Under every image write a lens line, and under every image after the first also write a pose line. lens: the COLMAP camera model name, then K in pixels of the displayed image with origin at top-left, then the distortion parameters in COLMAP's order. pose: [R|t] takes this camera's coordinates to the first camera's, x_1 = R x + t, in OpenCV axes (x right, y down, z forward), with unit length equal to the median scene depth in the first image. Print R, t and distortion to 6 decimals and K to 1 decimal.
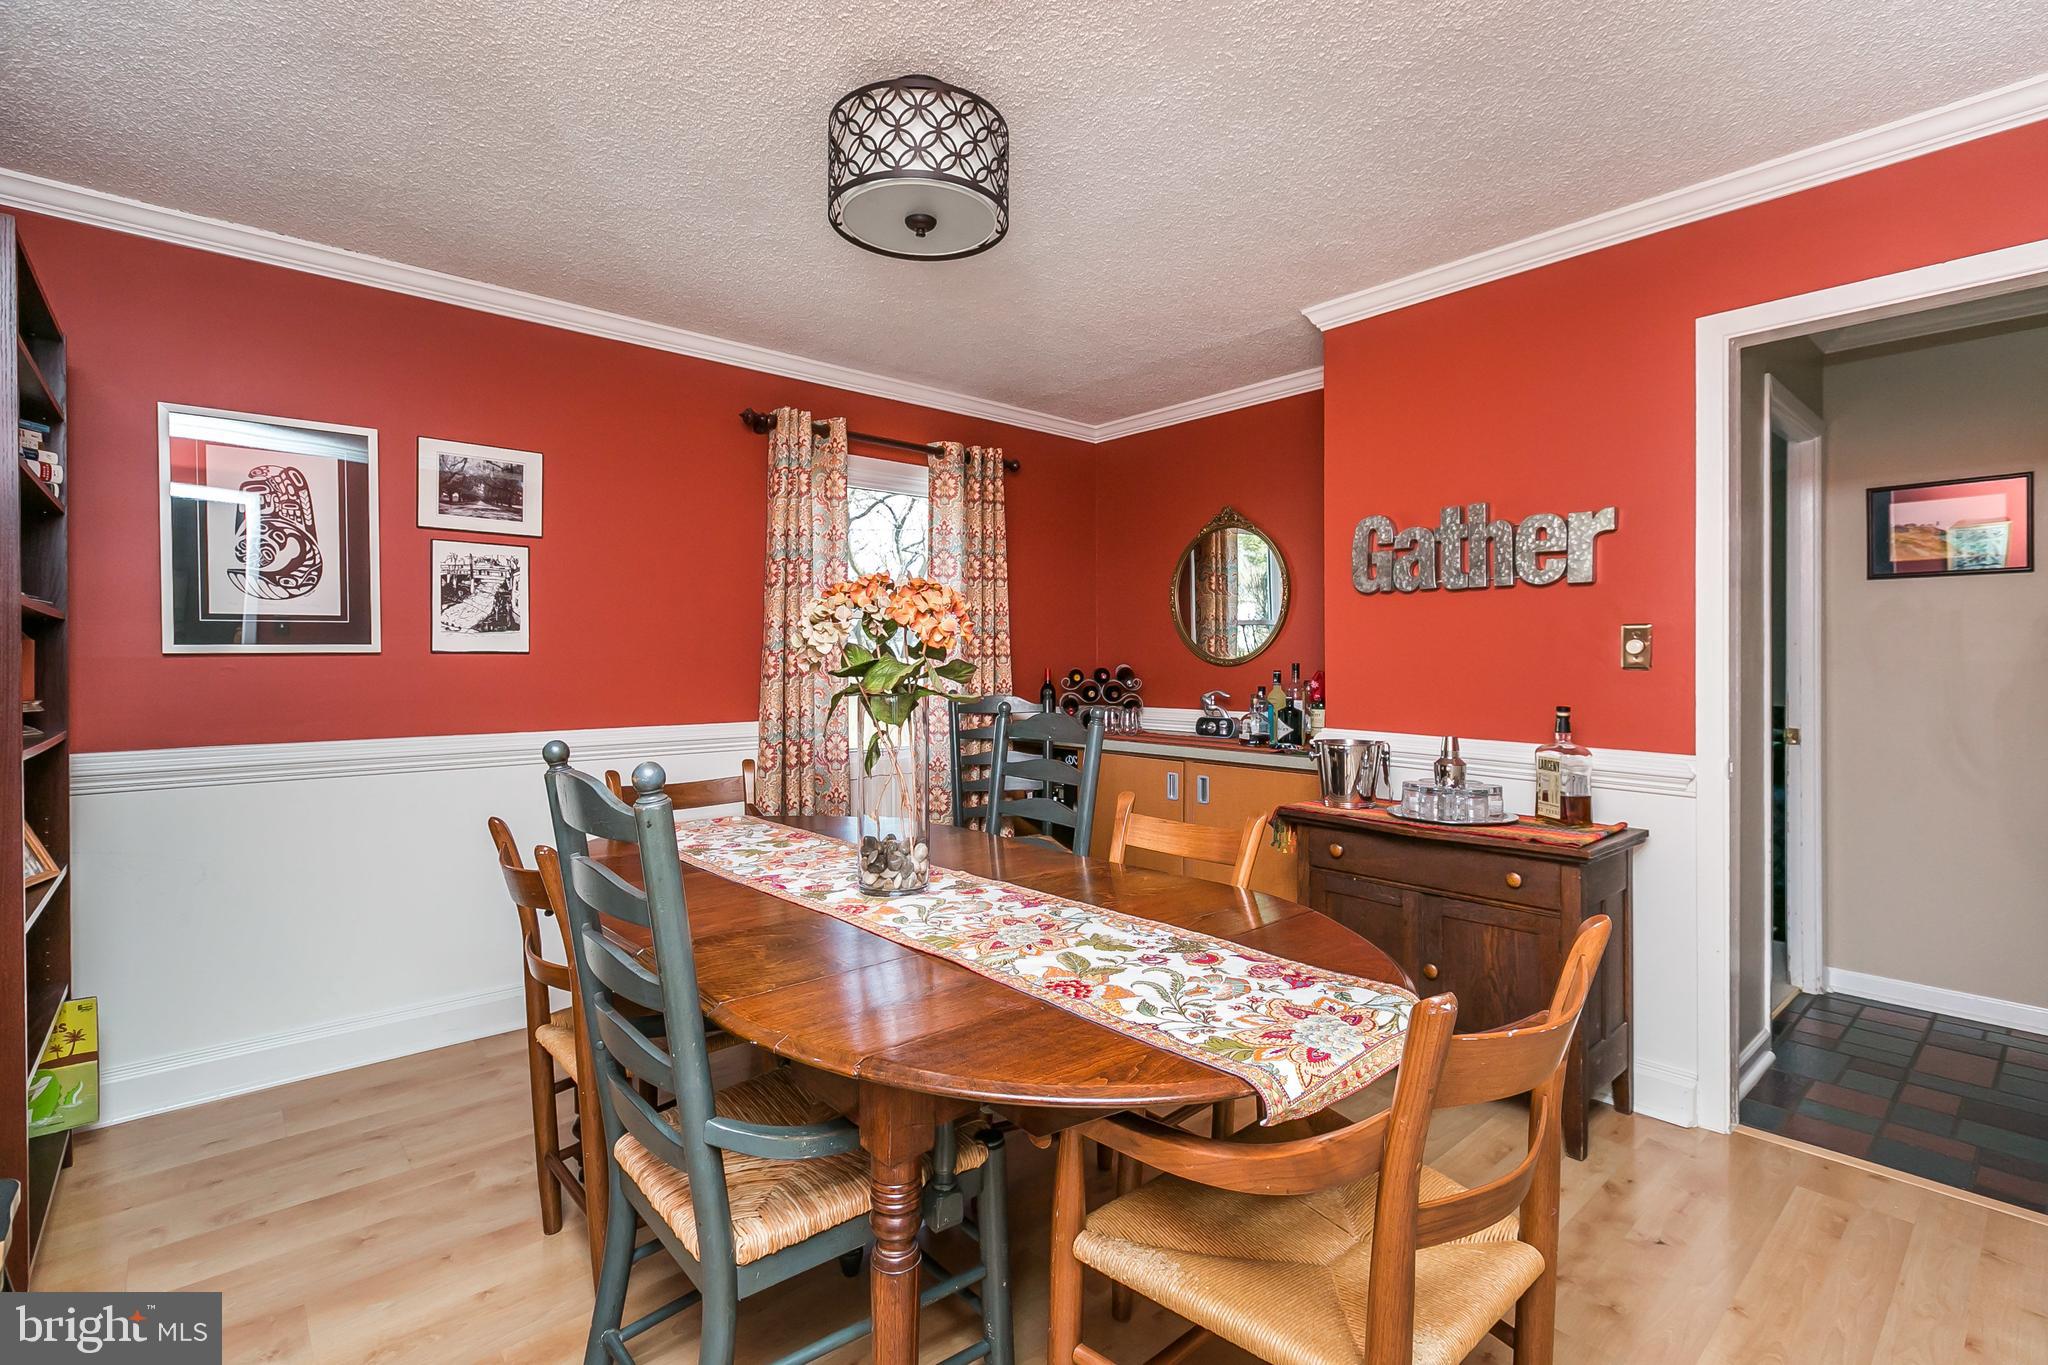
lens RADIAL K [[928.7, 0, 1009.9], [0, 928.7, 671.2], [0, 0, 1]] dist [0.008421, -0.000473]
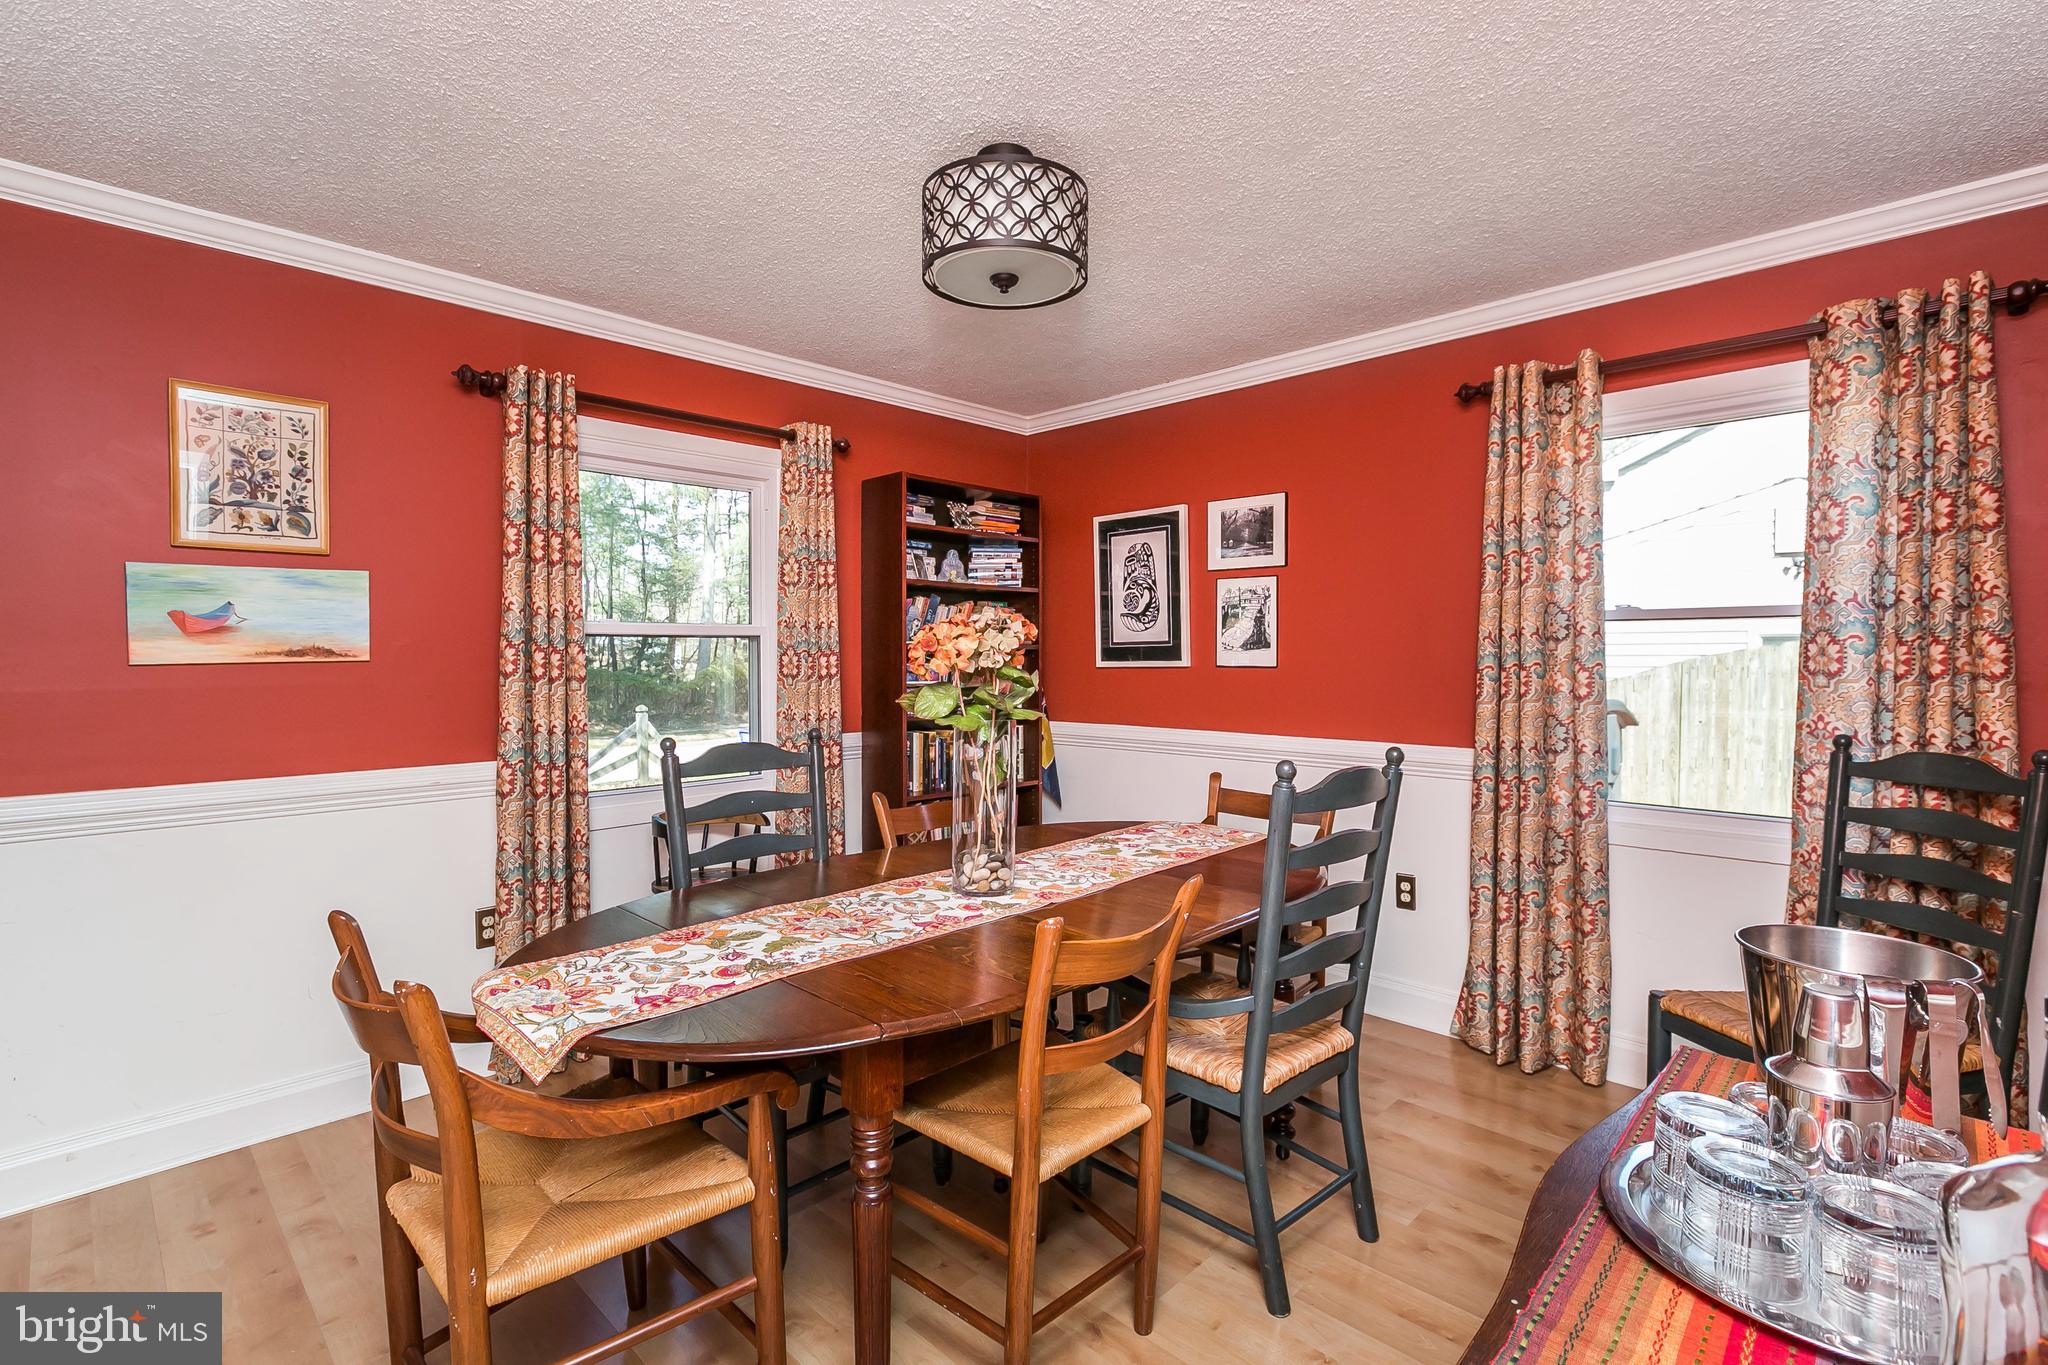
lens RADIAL K [[928.7, 0, 1010.8], [0, 928.7, 683.5], [0, 0, 1]] dist [0.008421, -0.000473]
pose [[0.090926, 0.033076, -0.995308, 0.677389], [-0.009800, 0.999430, 0.032317, -0.036981], [0.995809, 0.006815, 0.091198, 0.627169]]
